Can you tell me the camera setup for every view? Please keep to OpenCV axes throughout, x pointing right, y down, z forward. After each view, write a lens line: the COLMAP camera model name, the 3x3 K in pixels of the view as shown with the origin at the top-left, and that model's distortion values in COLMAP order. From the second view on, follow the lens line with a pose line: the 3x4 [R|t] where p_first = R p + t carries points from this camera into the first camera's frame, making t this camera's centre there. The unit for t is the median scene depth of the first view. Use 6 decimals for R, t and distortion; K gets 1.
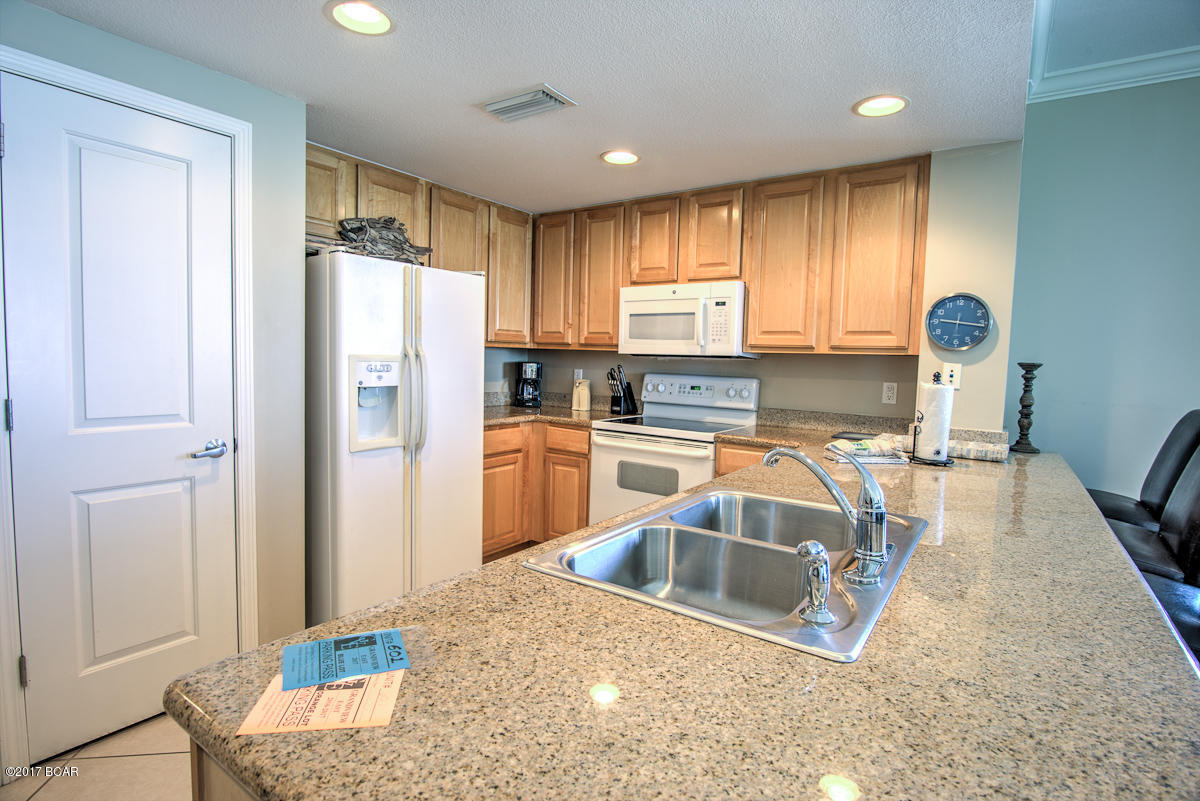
lens RADIAL K [[586.8, 0, 600.0], [0, 586.8, 400.5], [0, 0, 1]] dist [-0.021438, 0.000193]
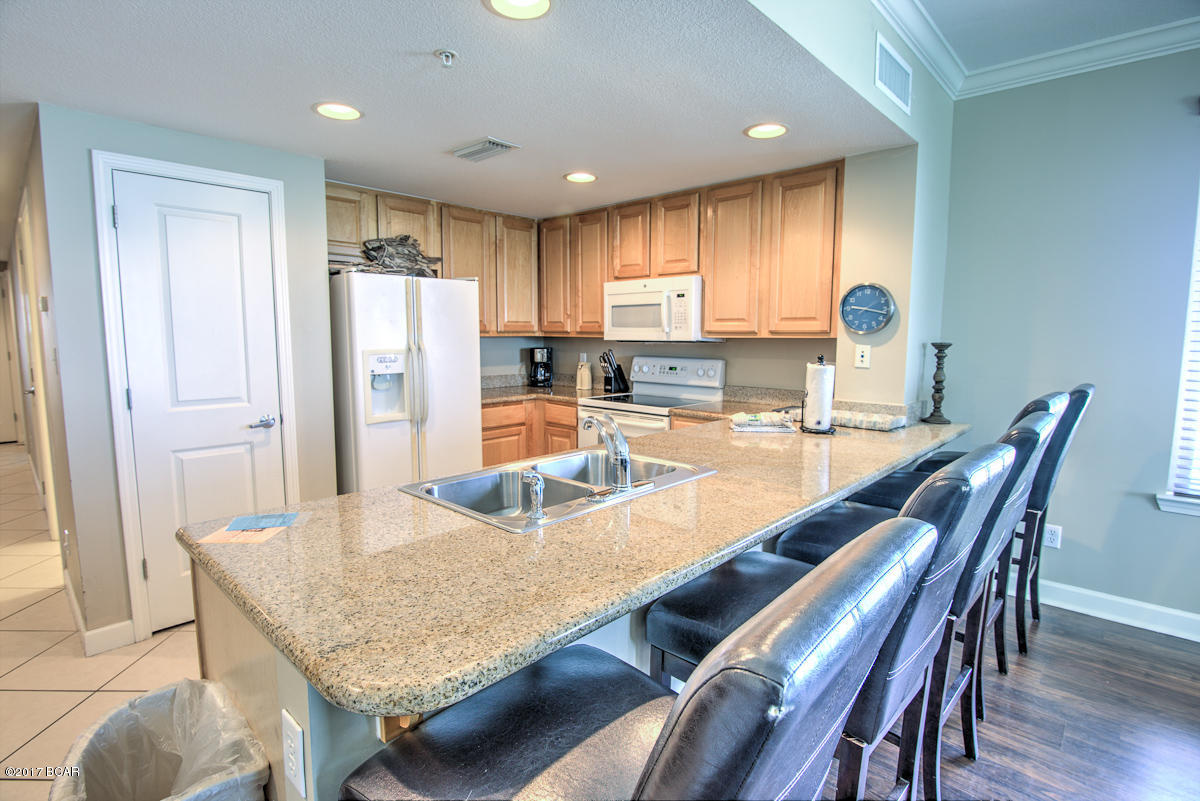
lens RADIAL K [[586.8, 0, 600.0], [0, 586.8, 400.5], [0, 0, 1]] dist [-0.021438, 0.000193]
pose [[0.989117, -0.008937, -0.146863, 0.216715], [0.014637, 0.999179, 0.037775, -0.005368], [0.146404, -0.039513, 0.988435, -0.167702]]
